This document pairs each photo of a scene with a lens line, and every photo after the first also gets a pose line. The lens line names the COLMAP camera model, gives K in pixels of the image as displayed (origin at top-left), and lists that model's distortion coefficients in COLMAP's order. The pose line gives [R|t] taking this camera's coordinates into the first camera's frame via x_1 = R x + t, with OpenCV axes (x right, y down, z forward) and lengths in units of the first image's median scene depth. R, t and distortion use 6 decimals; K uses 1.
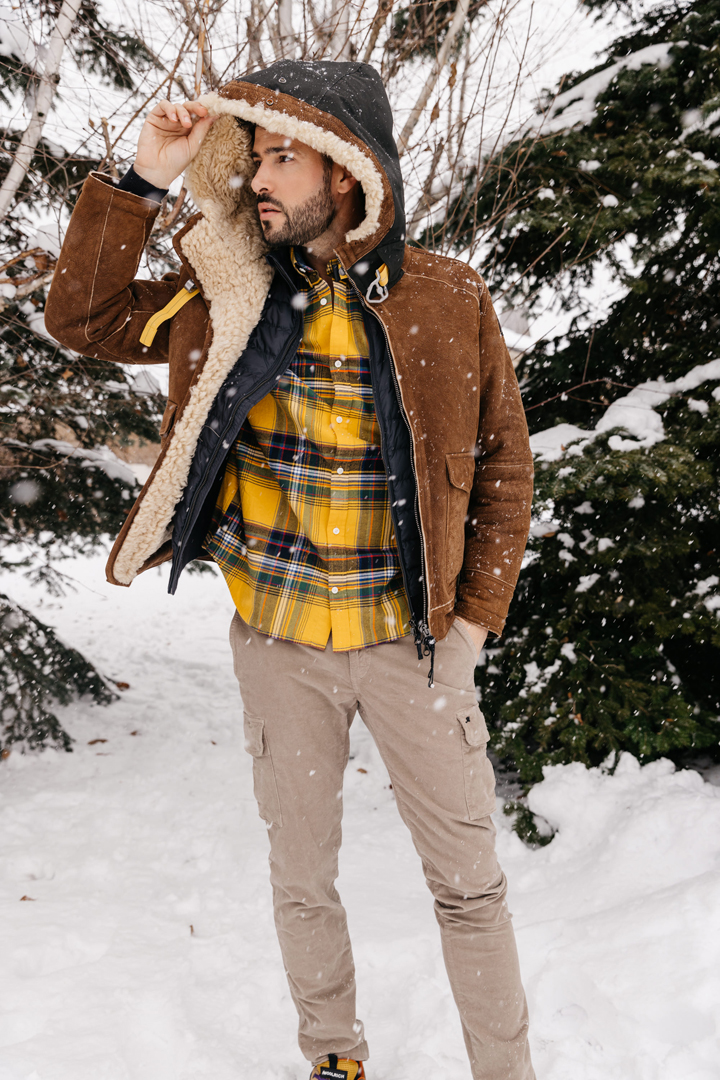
lens RADIAL K [[916.9, 0, 360.0], [0, 916.9, 540.0], [0, 0, 1]] dist [-0.001218, 0.002502]
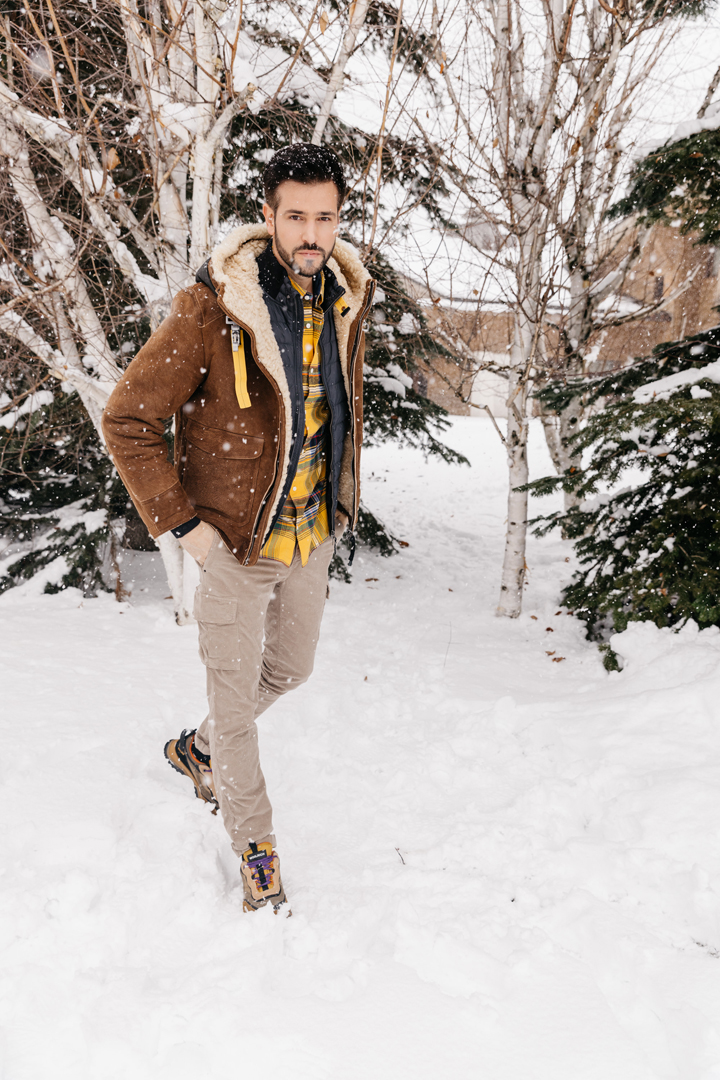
lens RADIAL K [[879.4, 0, 360.0], [0, 879.4, 540.0], [0, 0, 1]] dist [0.000321, -0.002177]
pose [[0.923402, 0.093593, -0.372249, 0.290967], [-0.042811, 0.988878, 0.142432, -0.047616], [0.381440, -0.115586, 0.917139, -0.355169]]
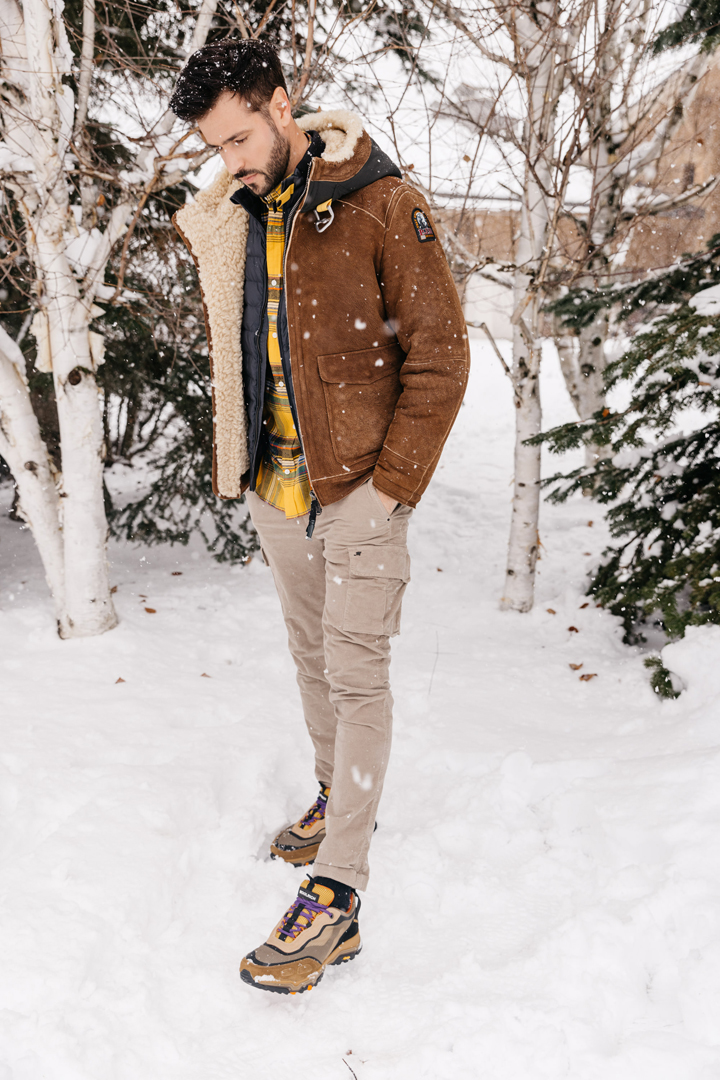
lens RADIAL K [[1028.5, 0, 360.0], [0, 1028.5, 540.0], [0, 0, 1]] dist [0.016376, 0.012162]
pose [[0.932848, 0.093184, -0.348012, 0.234496], [-0.025893, 0.980814, 0.193218, -0.049024], [0.359340, -0.171232, 0.917363, -0.132835]]
